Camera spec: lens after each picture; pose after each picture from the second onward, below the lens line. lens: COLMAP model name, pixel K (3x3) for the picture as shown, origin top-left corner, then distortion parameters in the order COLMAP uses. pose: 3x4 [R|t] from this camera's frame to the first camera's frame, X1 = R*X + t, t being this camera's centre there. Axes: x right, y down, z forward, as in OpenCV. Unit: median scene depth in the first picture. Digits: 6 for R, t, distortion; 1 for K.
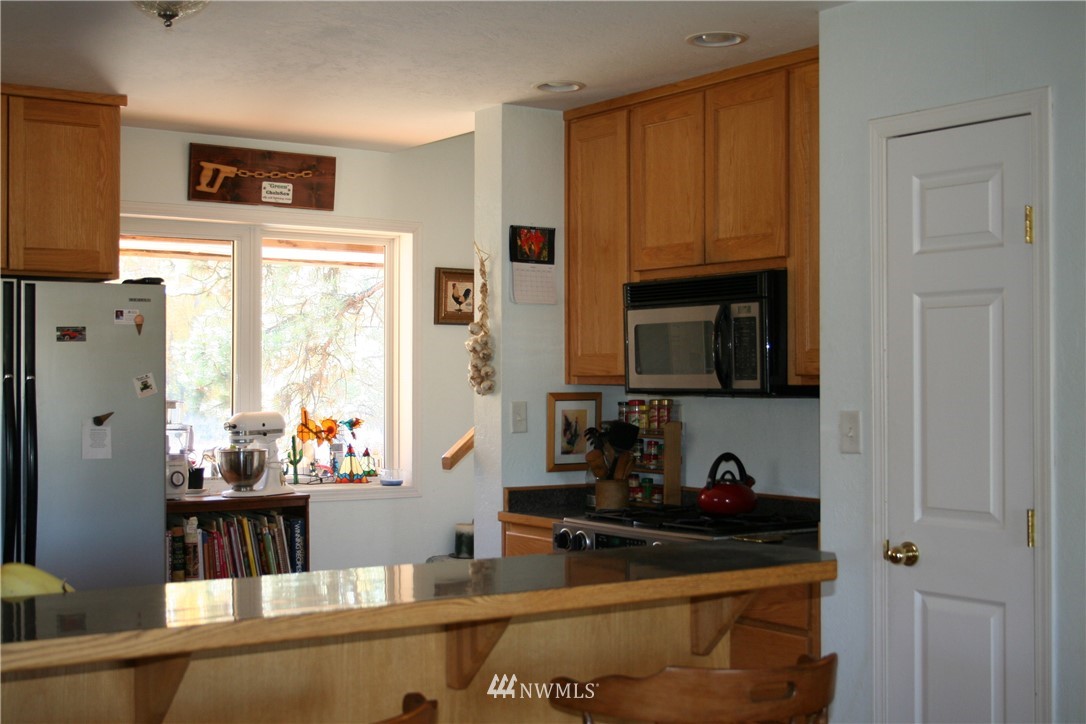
lens RADIAL K [[1436.6, 0, 549.0], [0, 1436.6, 363.5], [0, 0, 1]] dist [-0.035082, -0.033933]
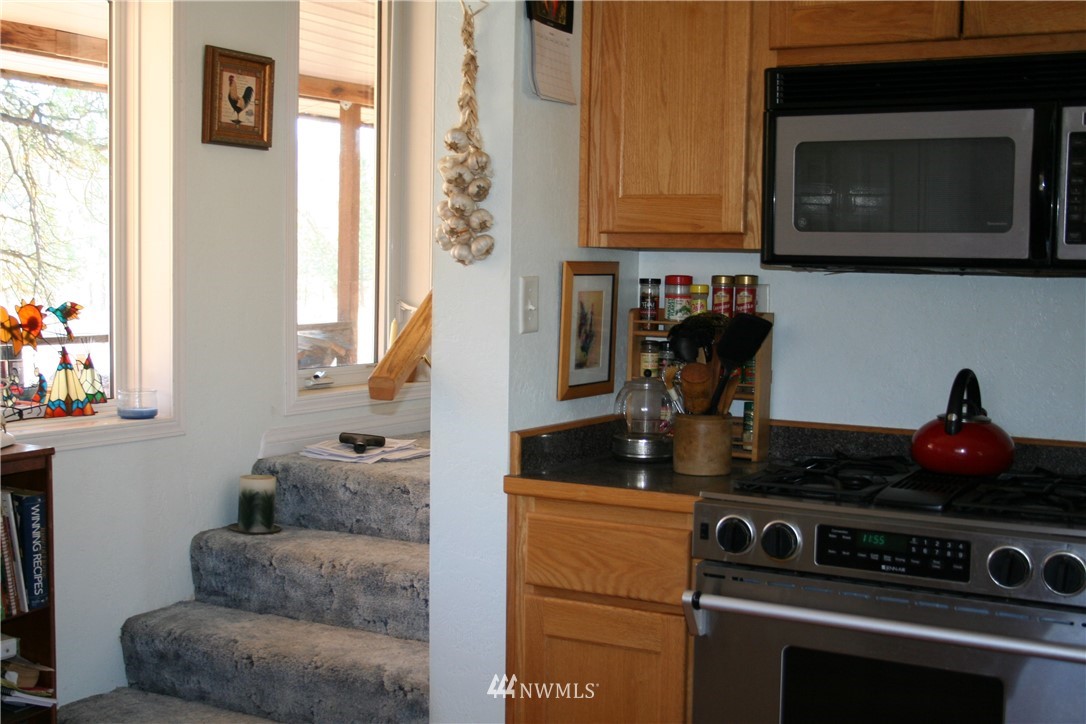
lens RADIAL K [[1436.6, 0, 549.0], [0, 1436.6, 363.5], [0, 0, 1]] dist [-0.035082, -0.033933]
pose [[0.902272, -0.016559, 0.430850, -0.244657], [-0.021061, 0.996377, 0.082398, 0.013623], [-0.430653, -0.083420, 0.898654, 0.478043]]
